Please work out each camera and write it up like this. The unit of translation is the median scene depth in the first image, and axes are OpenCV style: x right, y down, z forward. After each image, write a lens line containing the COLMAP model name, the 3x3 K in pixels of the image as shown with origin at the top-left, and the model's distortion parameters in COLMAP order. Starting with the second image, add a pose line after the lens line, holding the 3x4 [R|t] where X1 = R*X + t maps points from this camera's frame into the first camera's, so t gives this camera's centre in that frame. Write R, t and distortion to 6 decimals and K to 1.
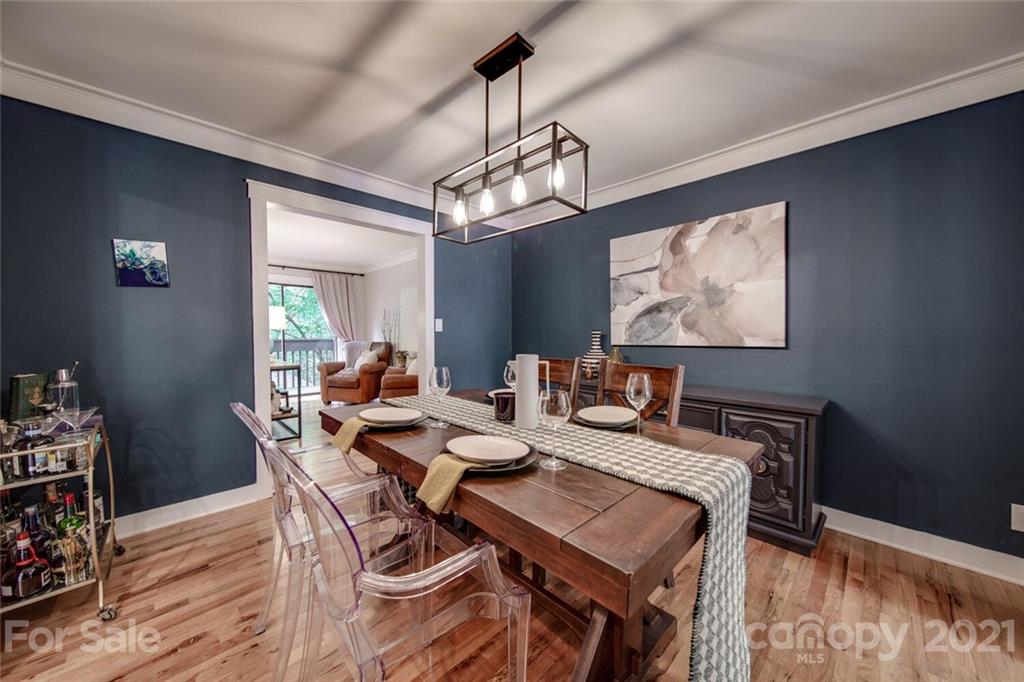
lens RADIAL K [[361.0, 0, 510.0], [0, 361.0, 341.1], [0, 0, 1]] dist [0.000027, -0.000431]
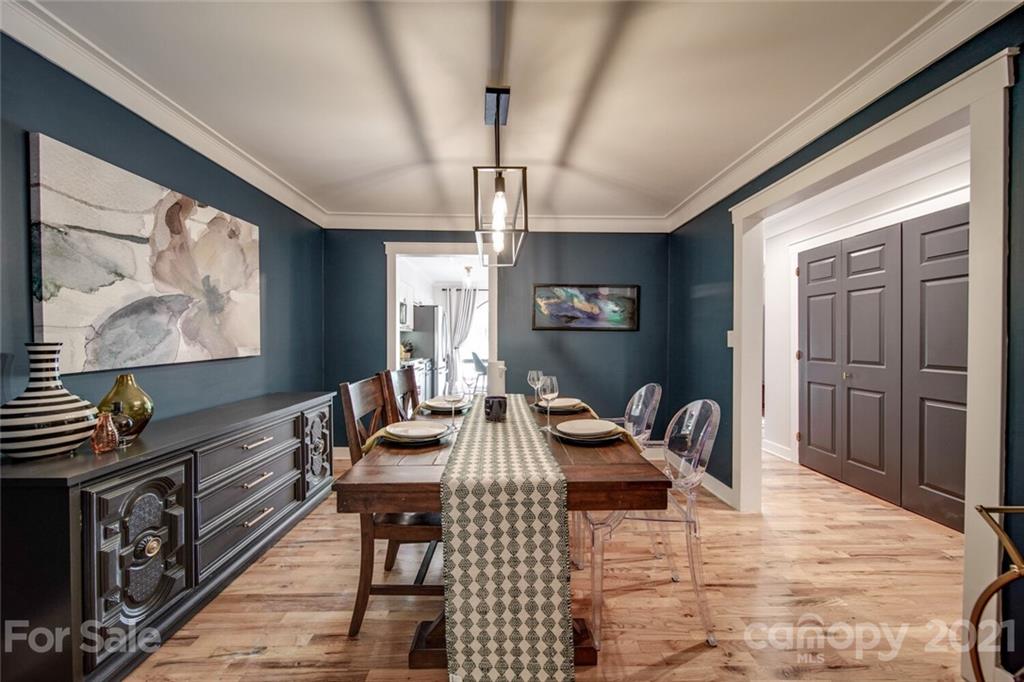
lens RADIAL K [[361.0, 0, 510.0], [0, 361.0, 341.1], [0, 0, 1]] dist [0.000027, -0.000431]
pose [[-0.731303, -0.007646, 0.682010, -0.501215], [0.017924, 0.999376, 0.030424, -0.040515], [-0.681817, 0.034473, -0.730710, 1.091216]]
